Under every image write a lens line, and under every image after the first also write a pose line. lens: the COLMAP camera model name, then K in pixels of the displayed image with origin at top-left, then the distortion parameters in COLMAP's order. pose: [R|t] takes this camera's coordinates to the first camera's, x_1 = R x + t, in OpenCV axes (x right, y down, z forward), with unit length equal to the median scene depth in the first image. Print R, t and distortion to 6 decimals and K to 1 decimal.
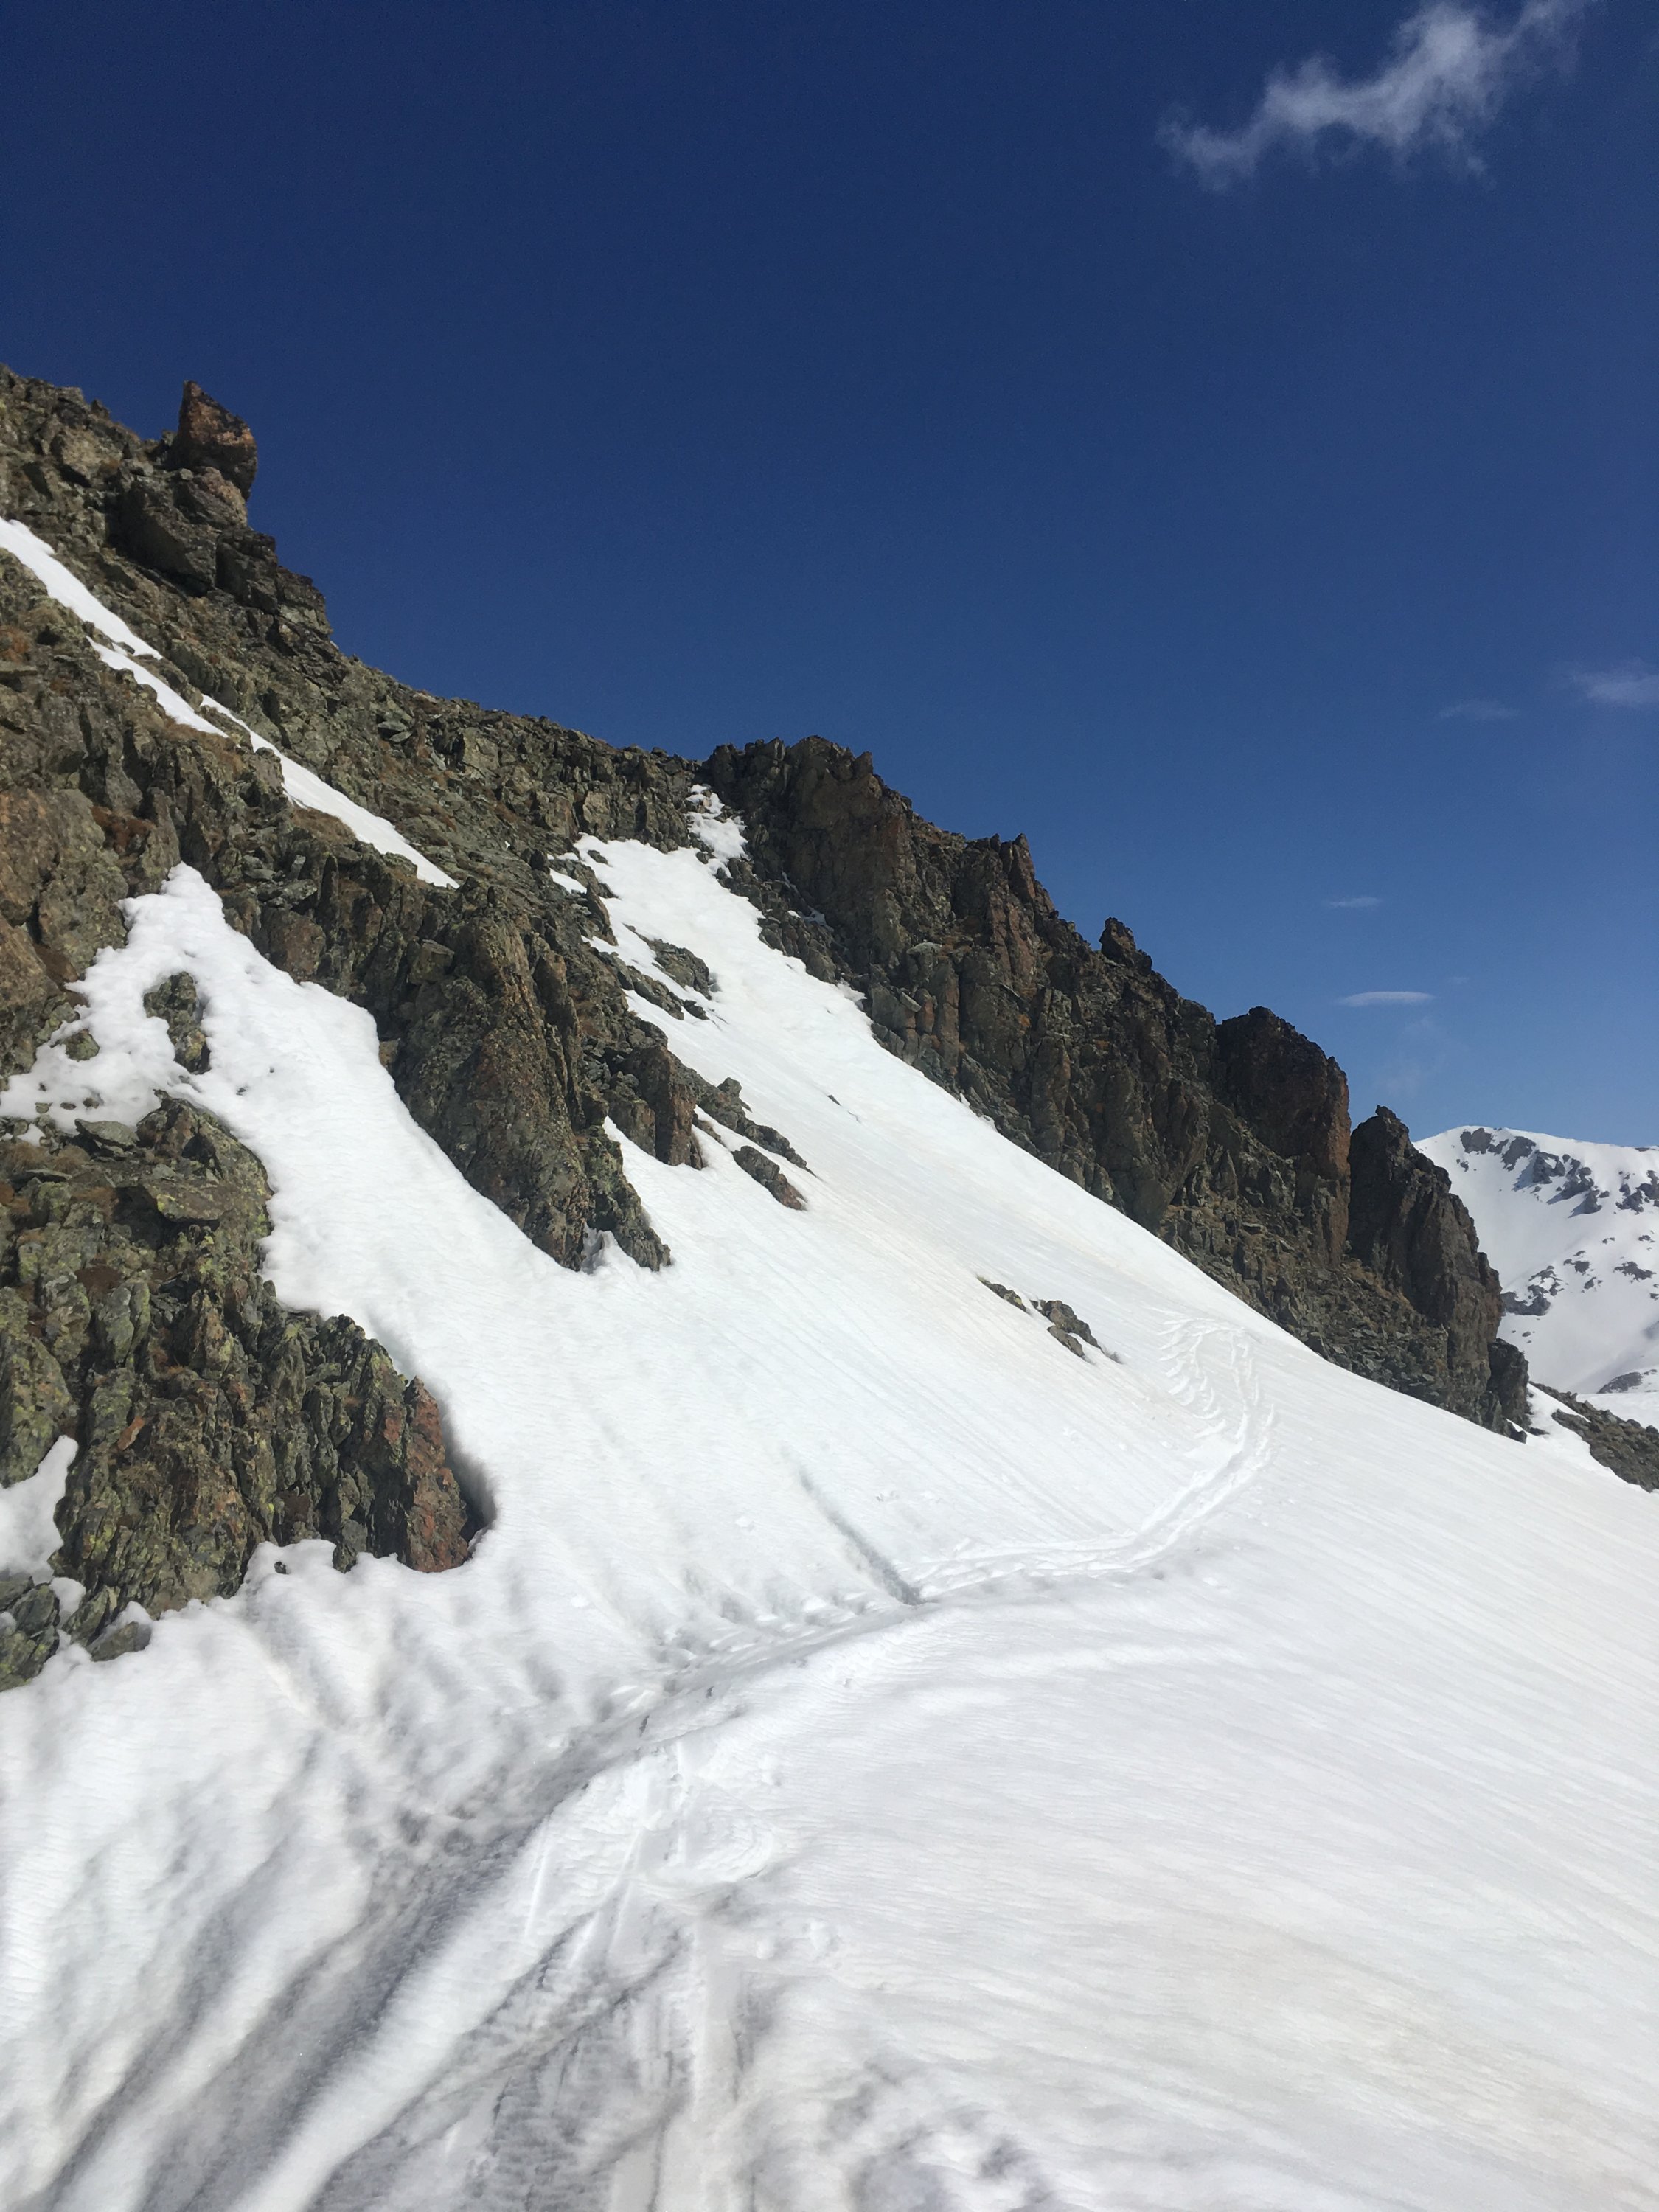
lens RADIAL K [[1902.0, 0, 829.7], [0, 1902.0, 1070.5], [0, 0, 1]] dist [0.079999, -0.109508]
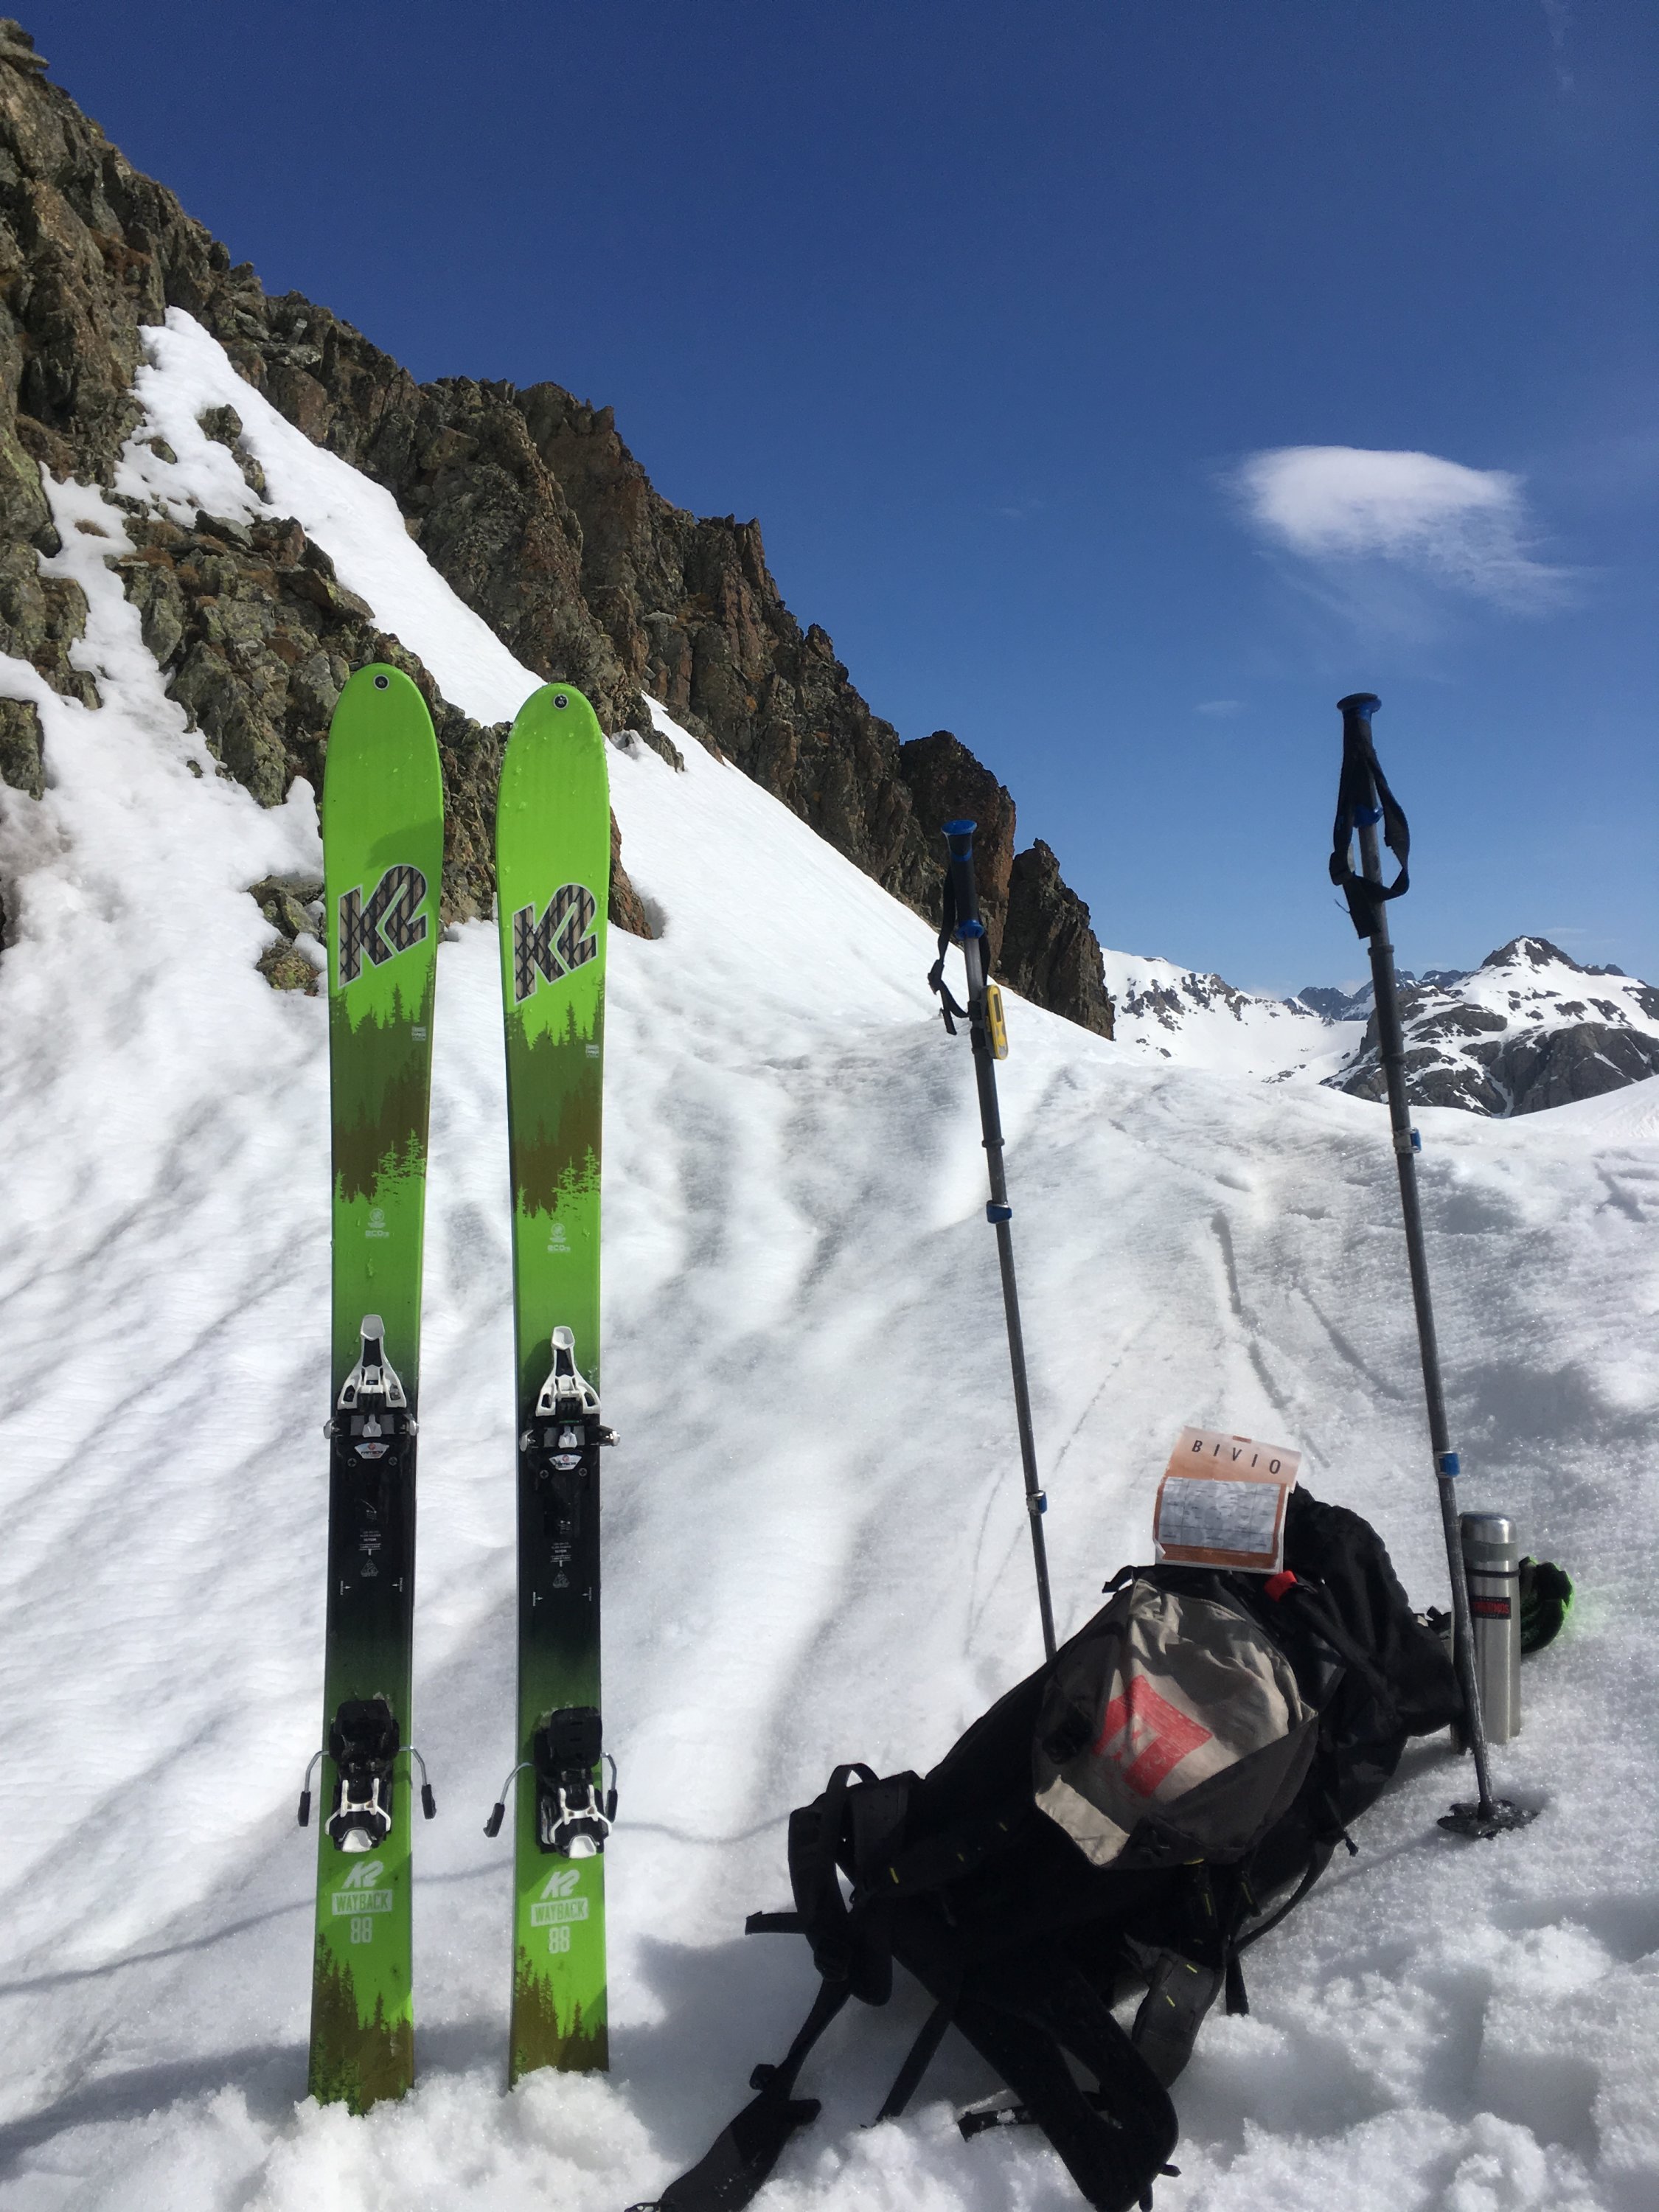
lens RADIAL K [[1902.0, 0, 821.3], [0, 1902.0, 1085.7], [0, 0, 1]] dist [0.079999, -0.109508]
pose [[0.968797, 0.077810, 0.235324, -0.086531], [-0.108668, 0.986671, 0.121130, 0.048518], [-0.222762, -0.142922, 0.964339, -0.021816]]
